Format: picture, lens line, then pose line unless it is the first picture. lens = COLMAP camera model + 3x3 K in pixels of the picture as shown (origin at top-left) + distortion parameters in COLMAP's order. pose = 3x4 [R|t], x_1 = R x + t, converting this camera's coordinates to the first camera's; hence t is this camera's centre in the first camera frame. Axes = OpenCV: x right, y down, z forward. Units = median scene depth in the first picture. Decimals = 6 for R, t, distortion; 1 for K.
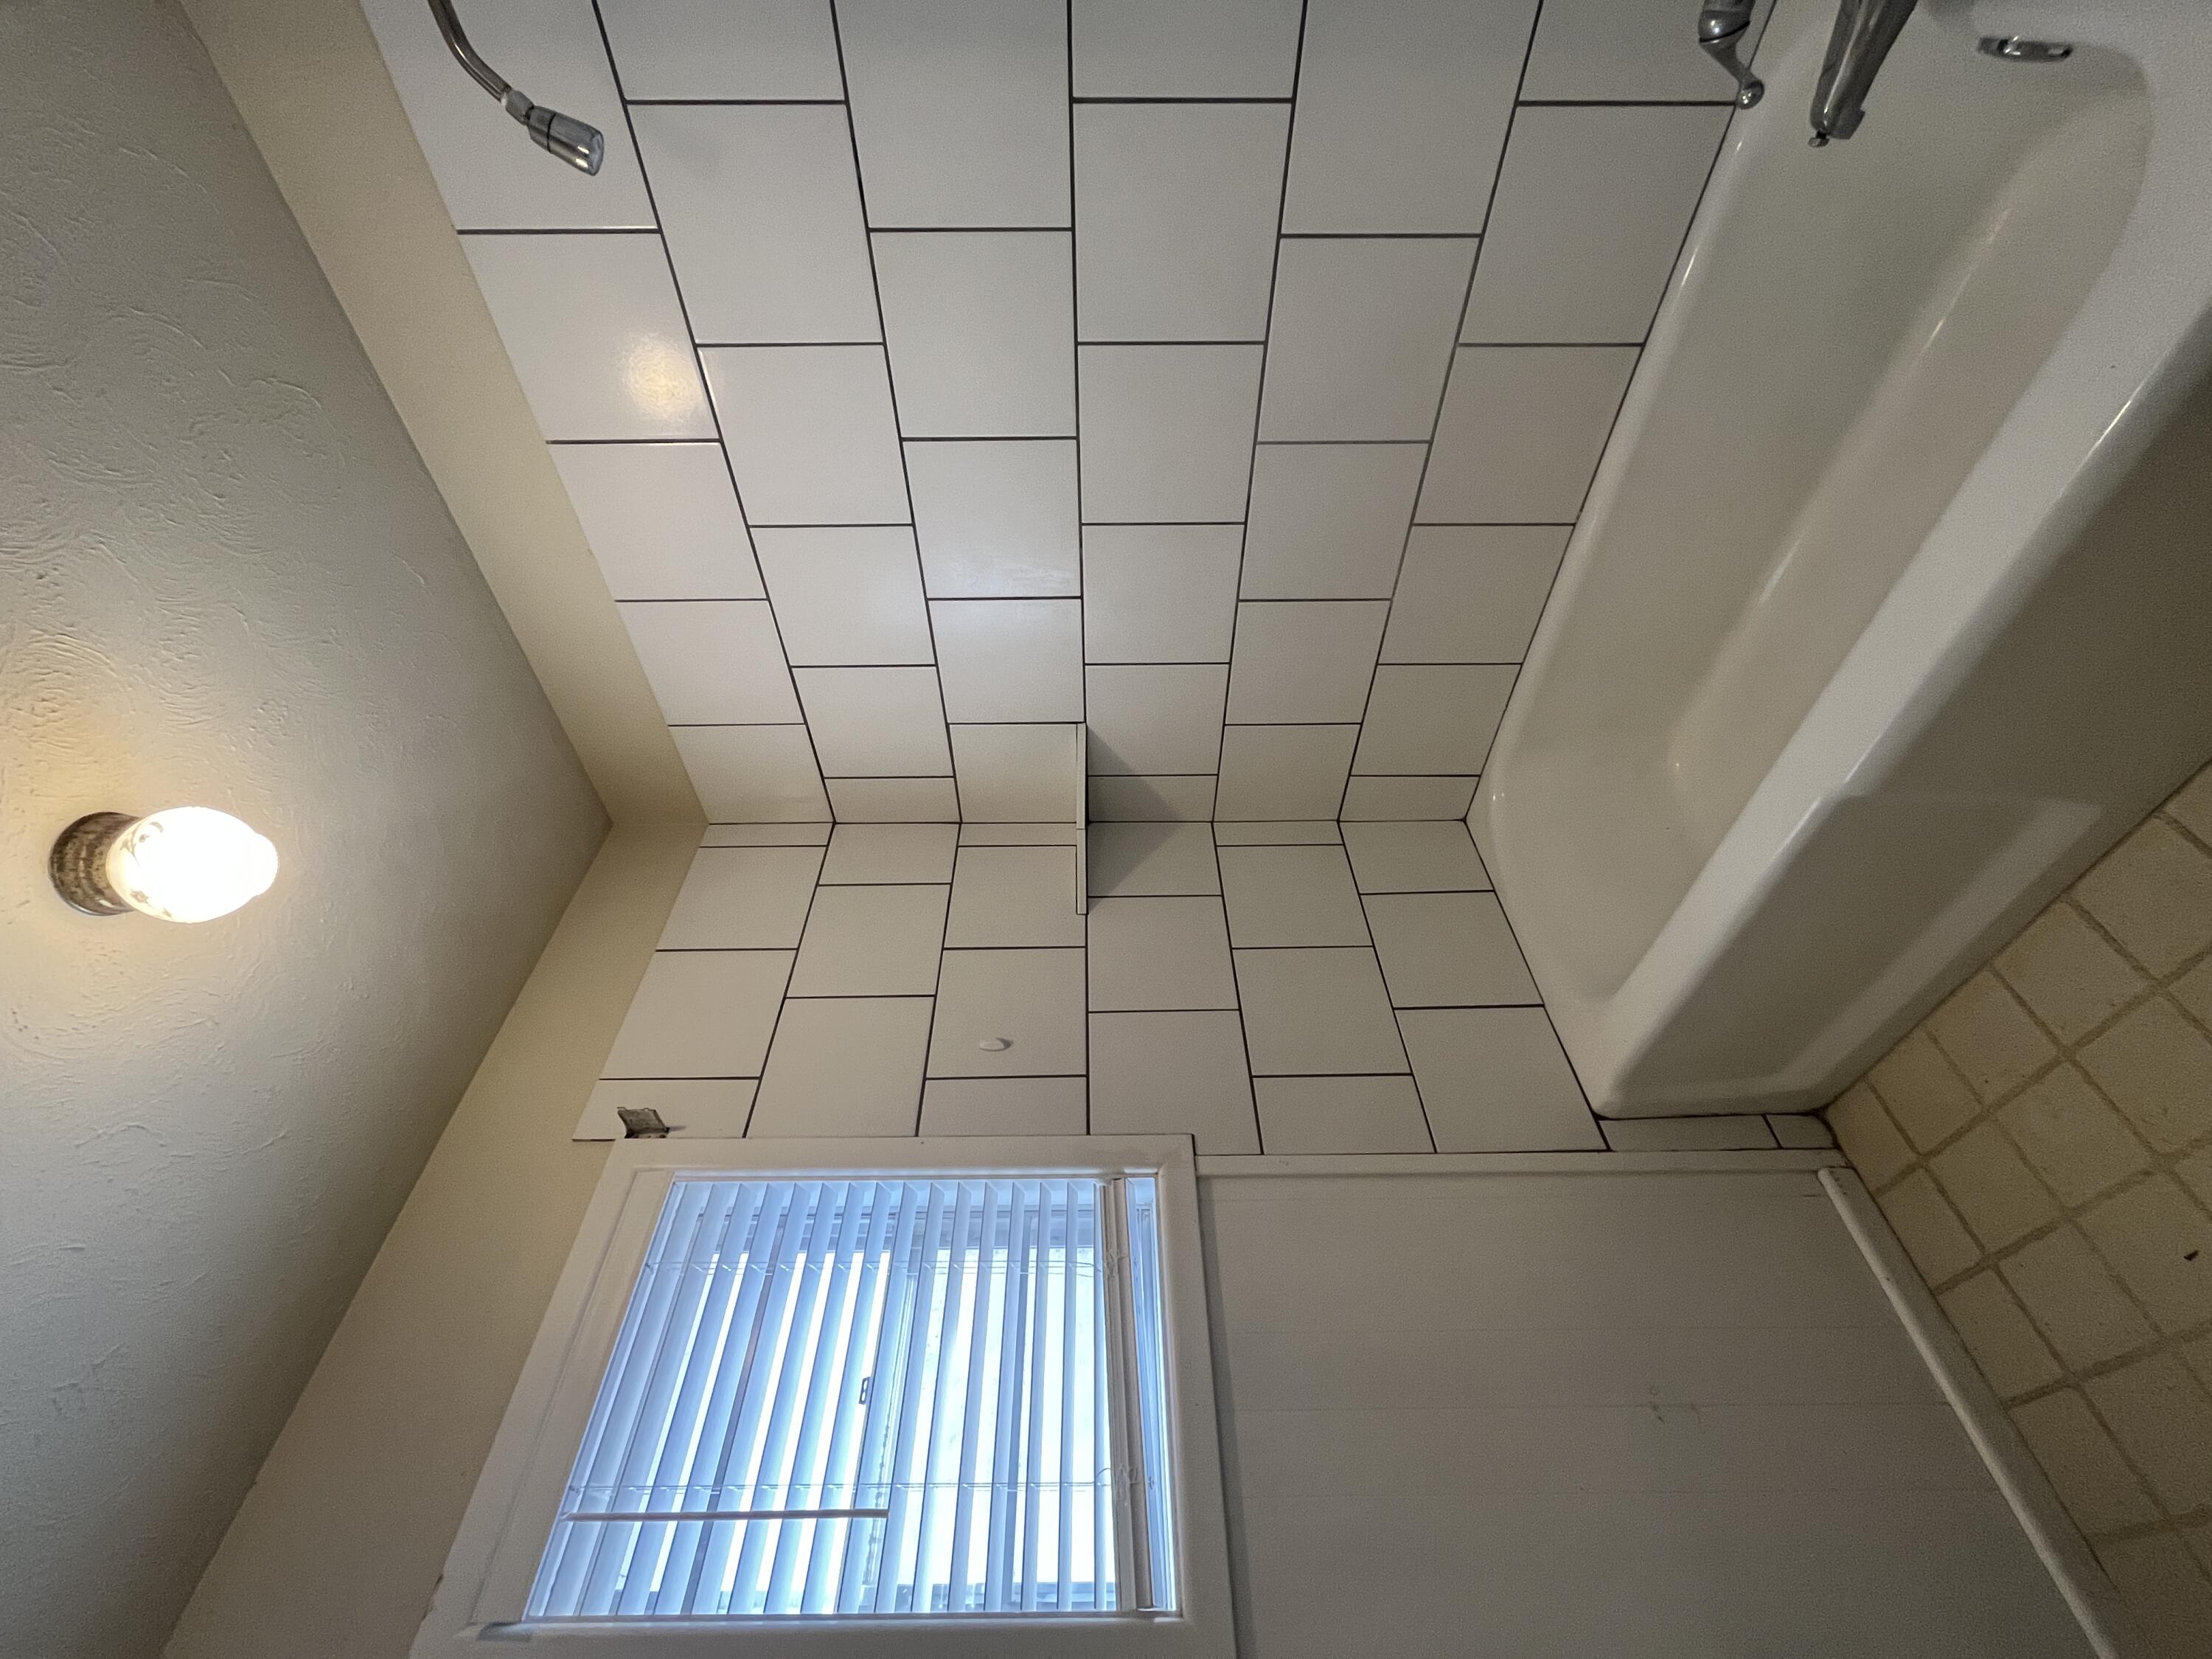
lens RADIAL K [[899.4, 0, 1111.0], [0, 899.4, 836.7], [0, 0, 1]] dist [-0.001622, -0.000126]
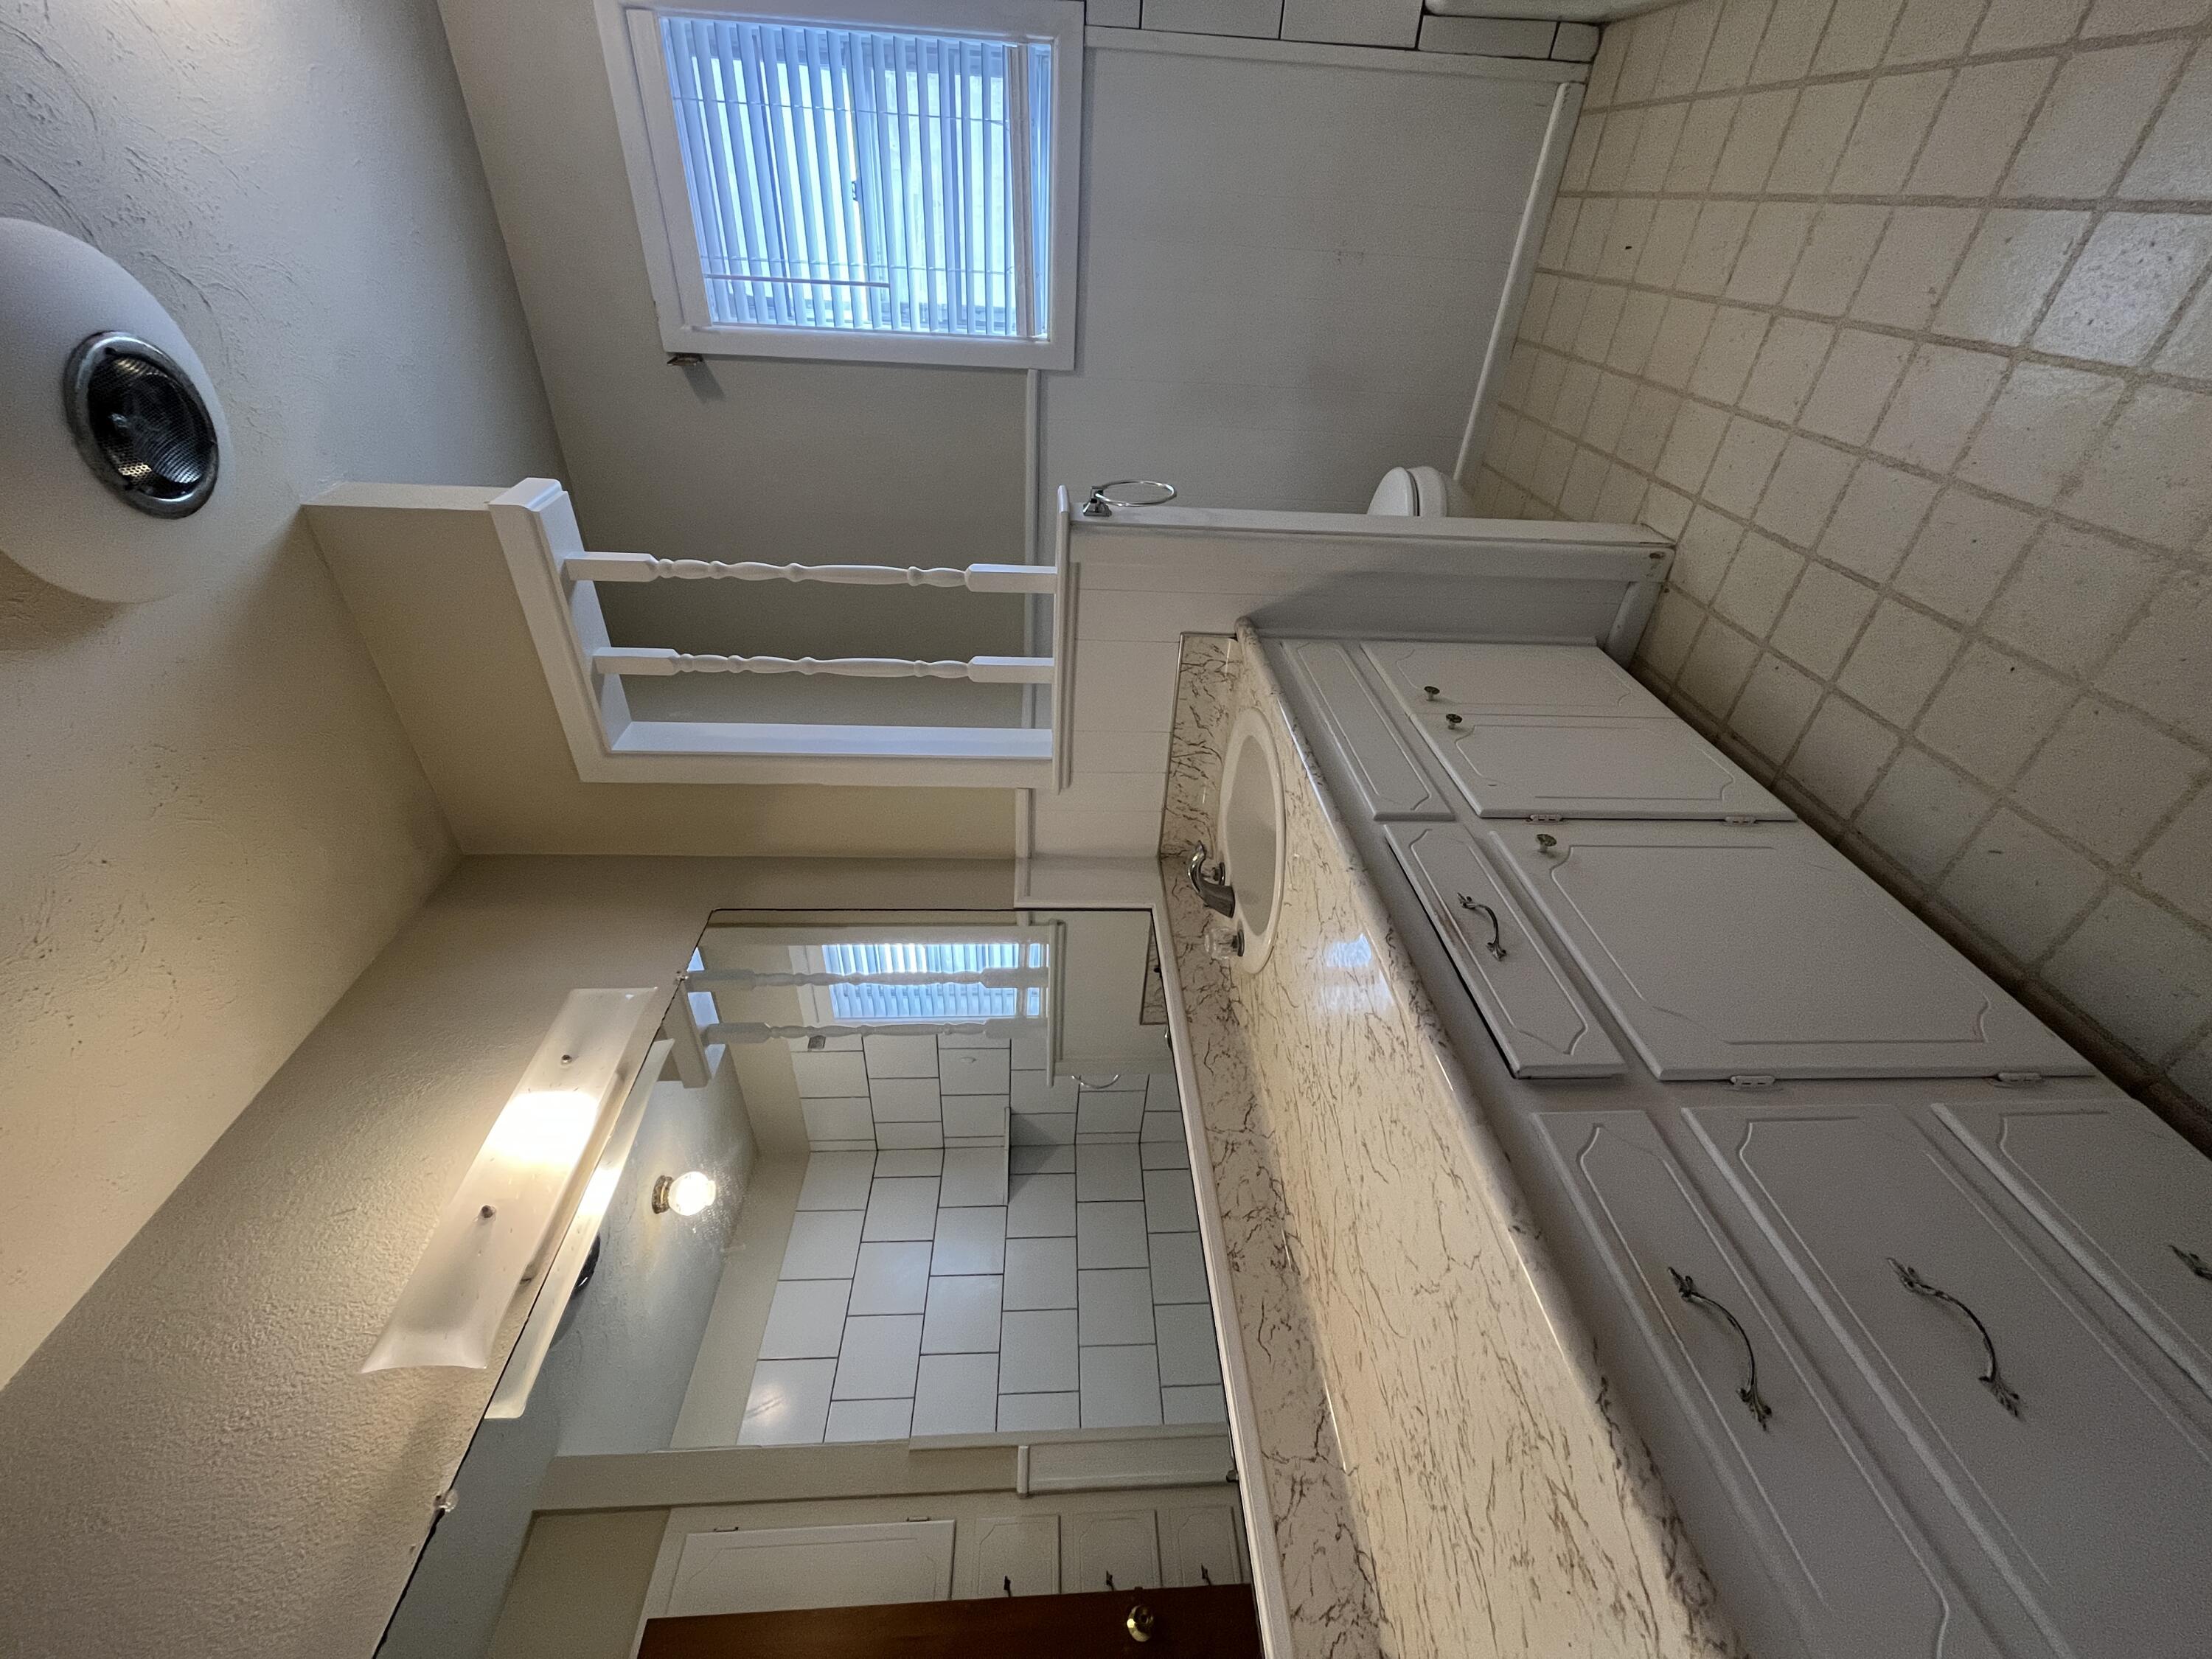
lens RADIAL K [[899.4, 0, 1111.0], [0, 899.4, 836.7], [0, 0, 1]] dist [-0.001622, -0.000126]
pose [[0.994696, 0.025630, 0.099616, 0.038123], [-0.102344, 0.149659, 0.983427, -0.779888], [0.010297, -0.988405, 0.151488, -0.331173]]
